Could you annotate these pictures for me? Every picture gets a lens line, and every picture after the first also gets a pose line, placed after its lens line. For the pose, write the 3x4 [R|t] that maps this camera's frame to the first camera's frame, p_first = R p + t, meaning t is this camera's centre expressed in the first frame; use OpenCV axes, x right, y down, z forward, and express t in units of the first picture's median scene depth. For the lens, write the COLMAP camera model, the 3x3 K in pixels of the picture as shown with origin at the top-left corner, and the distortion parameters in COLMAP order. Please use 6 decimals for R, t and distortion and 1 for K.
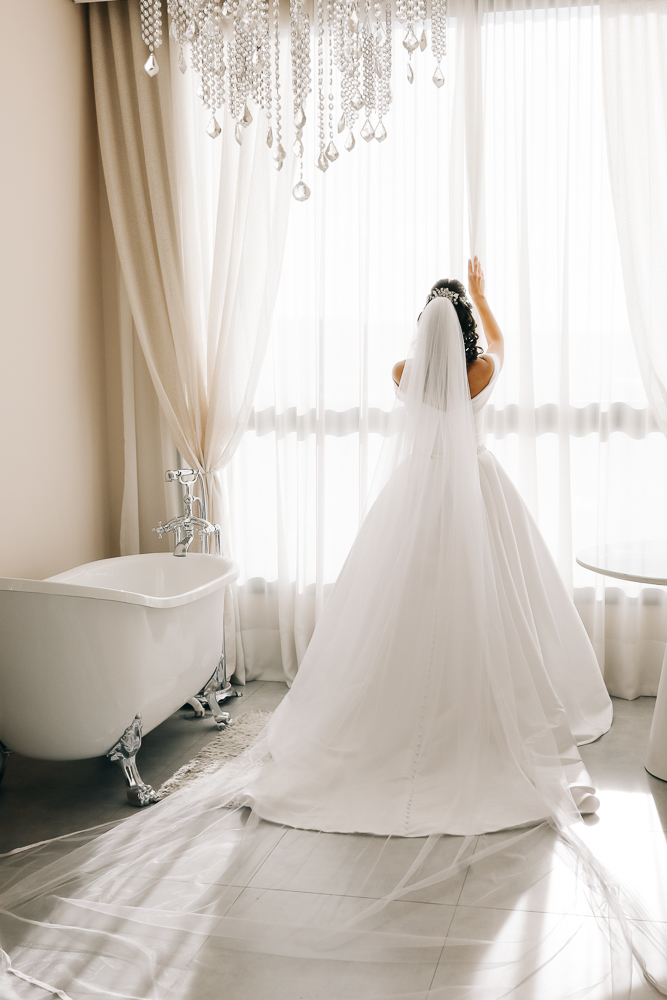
lens RADIAL K [[1262.0, 0, 333.5], [0, 1262.0, 500.0], [0, 0, 1]] dist [-0.003649, 0.025038]
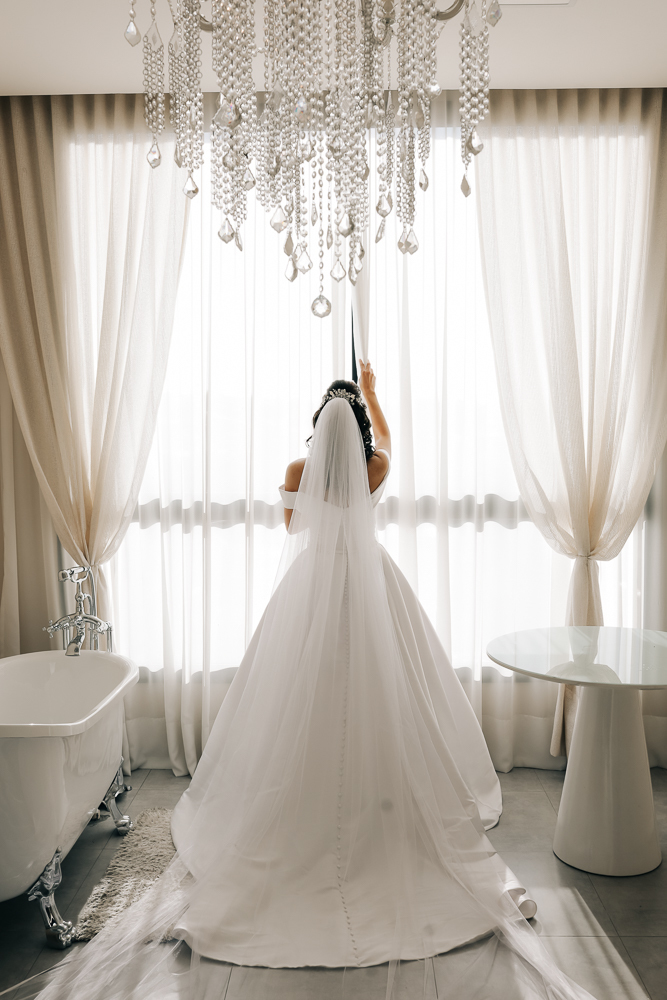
lens RADIAL K [[1066.5, 0, 333.5], [0, 1066.5, 500.0], [0, 0, 1]] dist [-0.001435, 0.010819]
pose [[0.980346, -0.012385, 0.196895, -0.086036], [0.020123, 0.999100, -0.037345, -0.042484], [-0.196255, 0.040573, 0.979713, 0.143054]]
